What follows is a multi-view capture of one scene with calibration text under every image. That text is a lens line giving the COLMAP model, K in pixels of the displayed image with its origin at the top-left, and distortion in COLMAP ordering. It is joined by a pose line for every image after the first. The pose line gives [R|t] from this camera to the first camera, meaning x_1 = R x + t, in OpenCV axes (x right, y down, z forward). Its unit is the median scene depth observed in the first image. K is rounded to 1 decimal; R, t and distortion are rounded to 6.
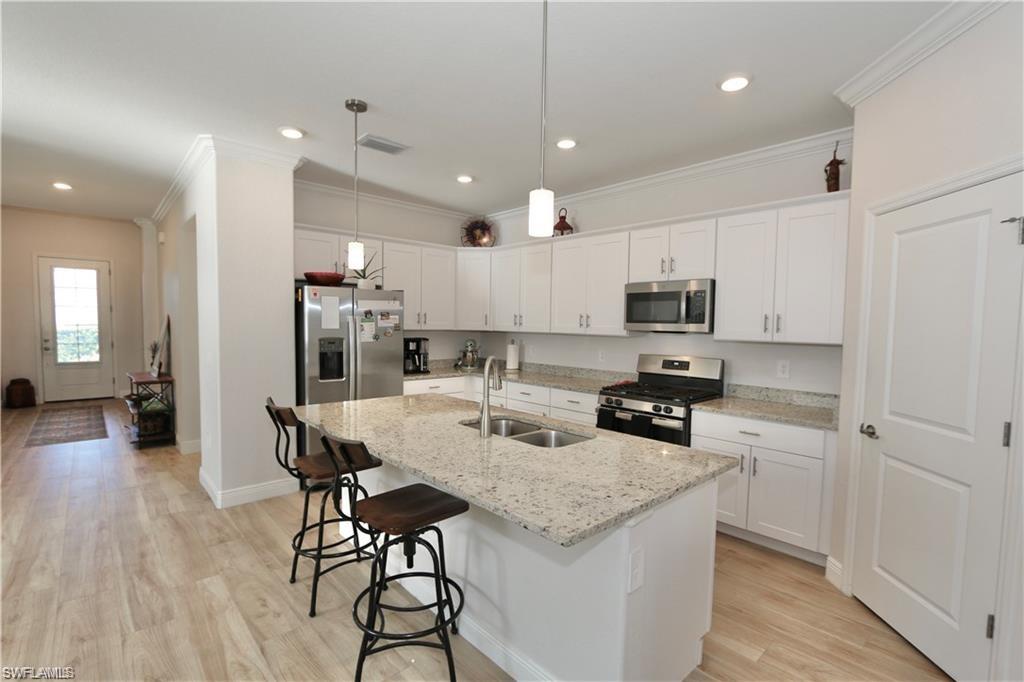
lens RADIAL K [[466.6, 0, 509.5], [0, 466.6, 344.0], [0, 0, 1]] dist [-0.019976, 0.002117]
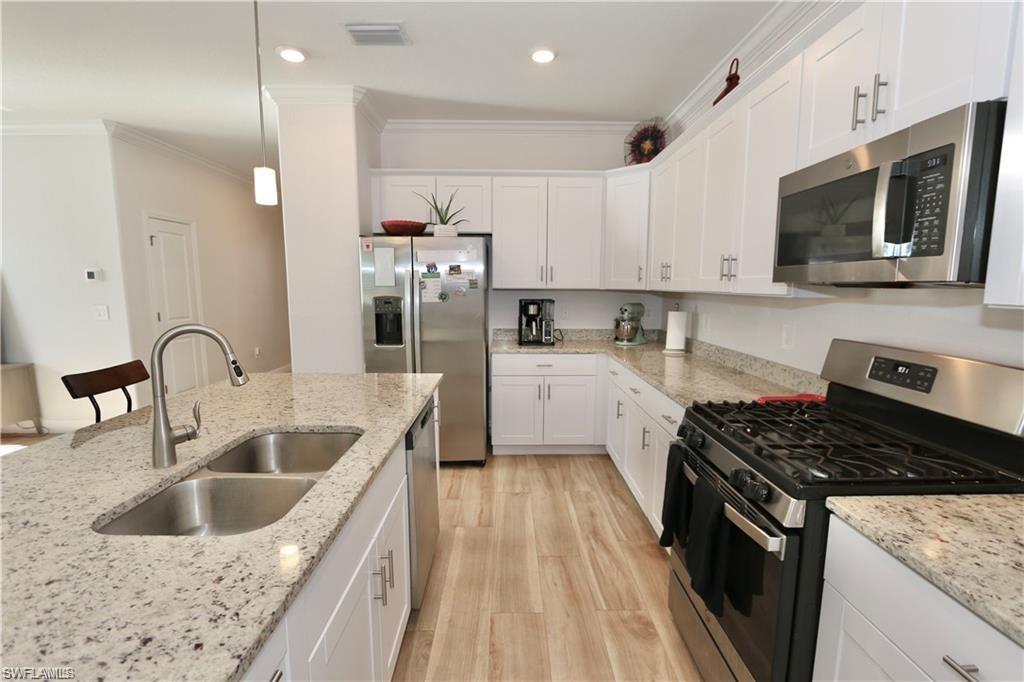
lens RADIAL K [[466.6, 0, 514.2], [0, 466.6, 342.2], [0, 0, 1]] dist [-0.019976, 0.002117]
pose [[0.749411, 0.067984, -0.658605, 0.354552], [-0.021178, 0.996667, 0.078782, -0.002763], [0.661766, -0.045092, 0.748353, 0.495741]]
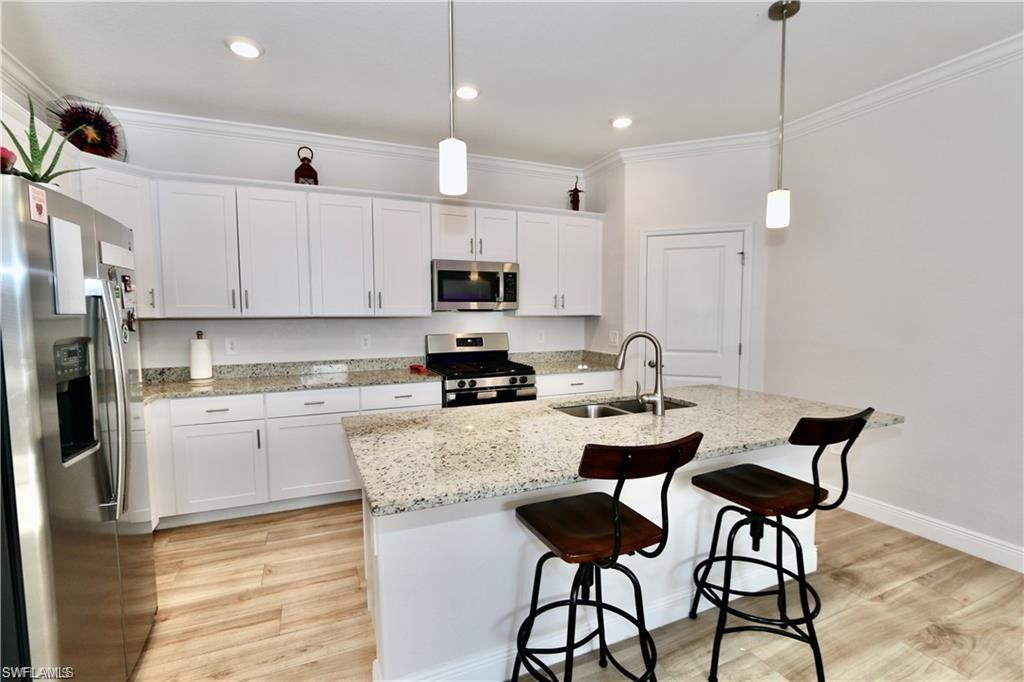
lens RADIAL K [[466.6, 0, 510.5], [0, 466.6, 345.0], [0, 0, 1]] dist [-0.019976, 0.002117]
pose [[0.318573, -0.085363, 0.944047, -0.592440], [0.051547, 0.996023, 0.072668, -0.019558], [-0.946496, 0.025513, 0.321706, 0.555229]]
